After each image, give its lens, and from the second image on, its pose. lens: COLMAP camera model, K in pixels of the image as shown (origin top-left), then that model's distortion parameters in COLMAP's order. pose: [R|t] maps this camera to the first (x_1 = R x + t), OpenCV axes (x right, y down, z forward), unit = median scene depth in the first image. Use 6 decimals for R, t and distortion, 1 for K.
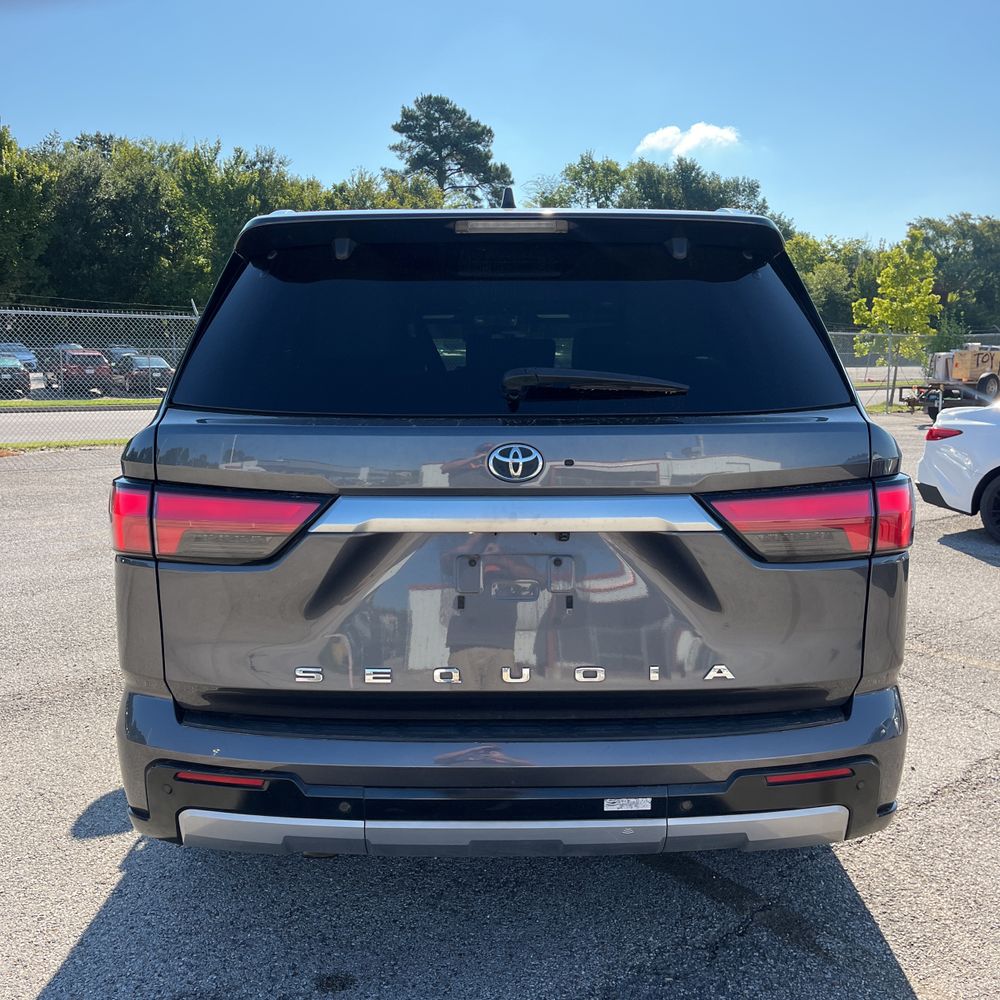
lens RADIAL K [[1029.6, 0, 500.0], [0, 1029.6, 500.0], [0, 0, 1]] dist [0.047035, -0.062010]
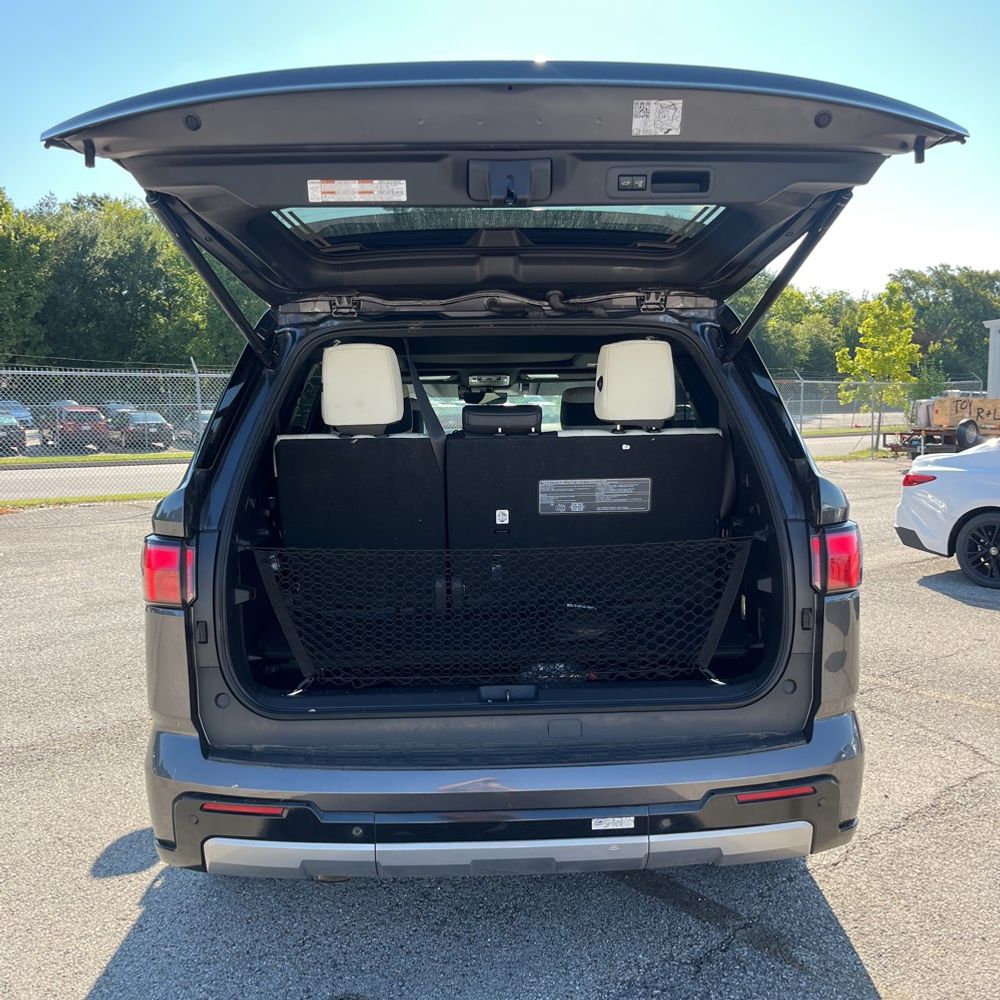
lens RADIAL K [[1031.5, 0, 521.4], [0, 1031.5, 493.0], [0, 0, 1]] dist [0.014399, 0.005792]
pose [[0.999582, -0.014208, 0.025168, 0.001657], [0.015553, 0.998416, -0.054073, -0.000581], [-0.024360, 0.054442, 0.998220, -0.087400]]
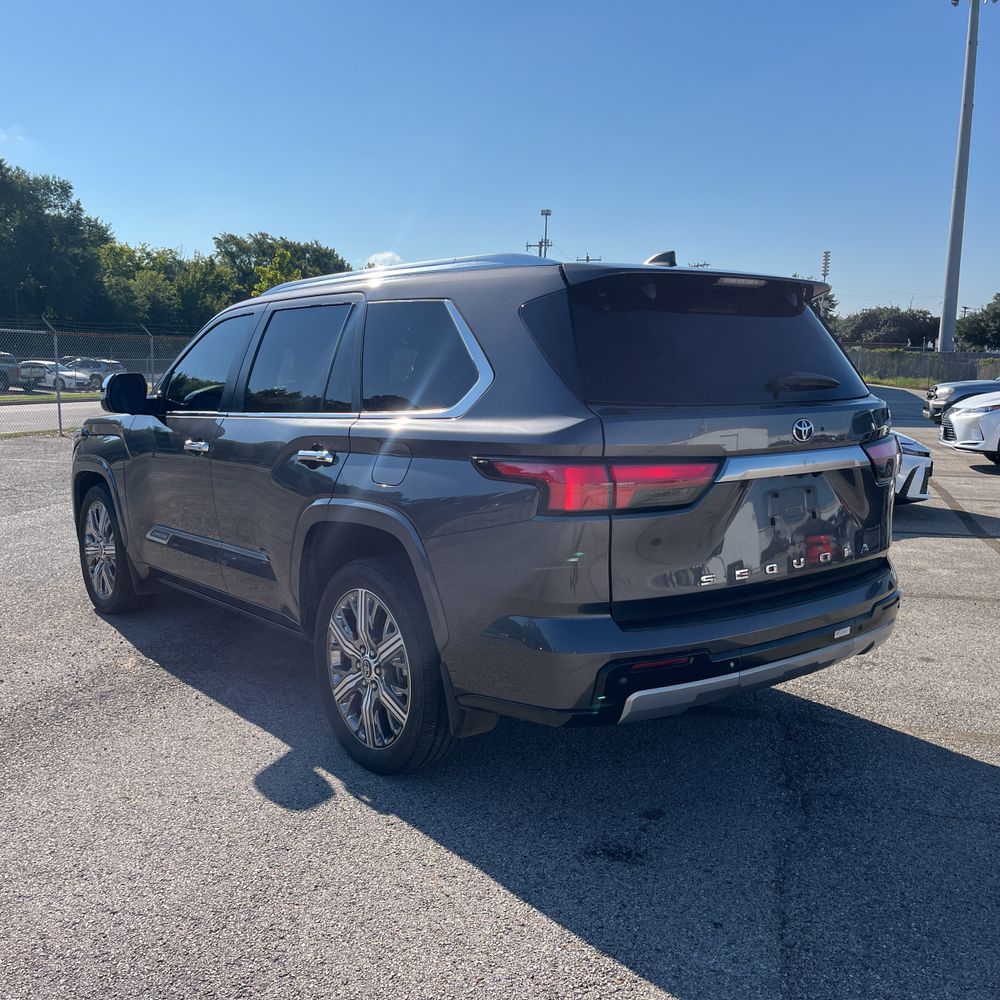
lens RADIAL K [[1023.1, 0, 500.1], [0, 1023.1, 463.3], [0, 0, 1]] dist [0.052133, -0.010530]
pose [[0.785196, -0.059425, 0.616390, -0.936896], [0.083568, 0.996448, -0.010389, -0.004848], [-0.613583, 0.059668, 0.787373, 0.010259]]
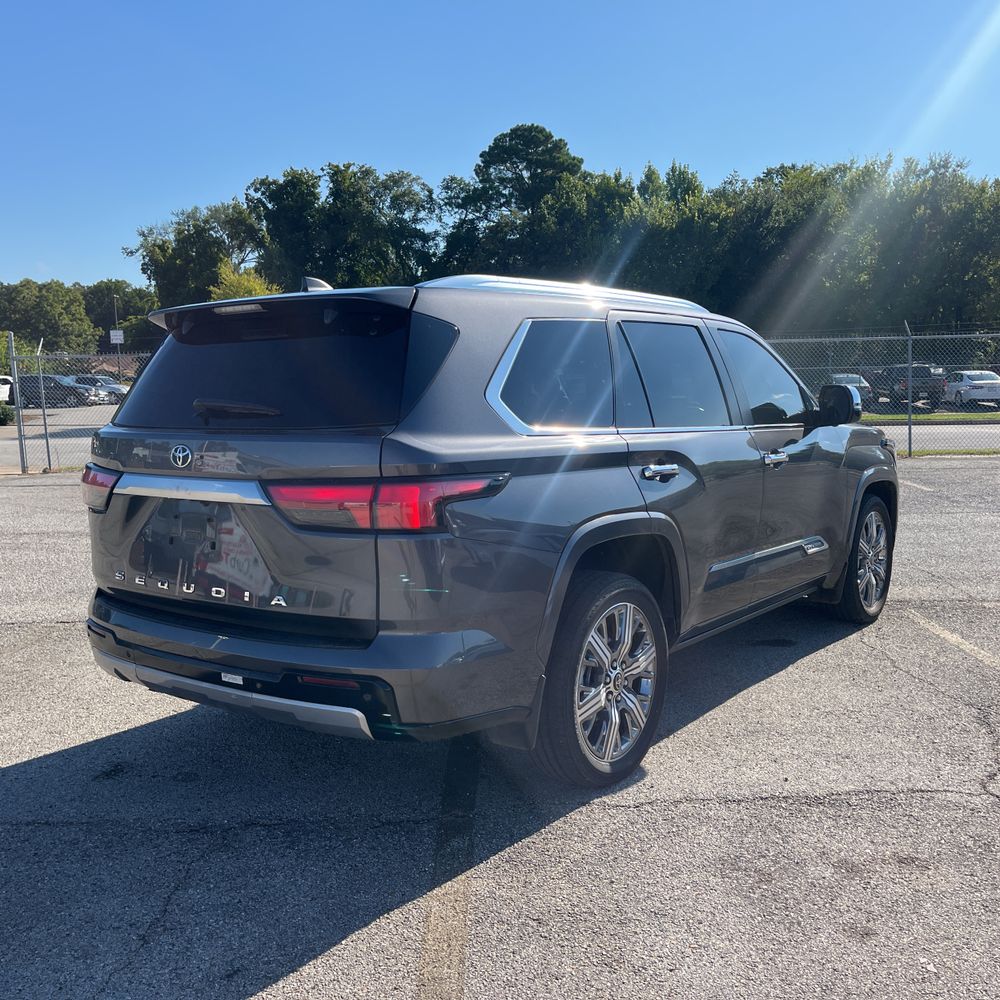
lens RADIAL K [[1029.6, 0, 500.0], [0, 1029.6, 500.0], [0, 0, 1]] dist [0.047035, -0.062010]
pose [[0.782404, 0.050918, -0.620686, 0.983984], [-0.060064, 0.998175, 0.006172, -0.004964], [0.619868, 0.032452, 0.784035, 0.017735]]
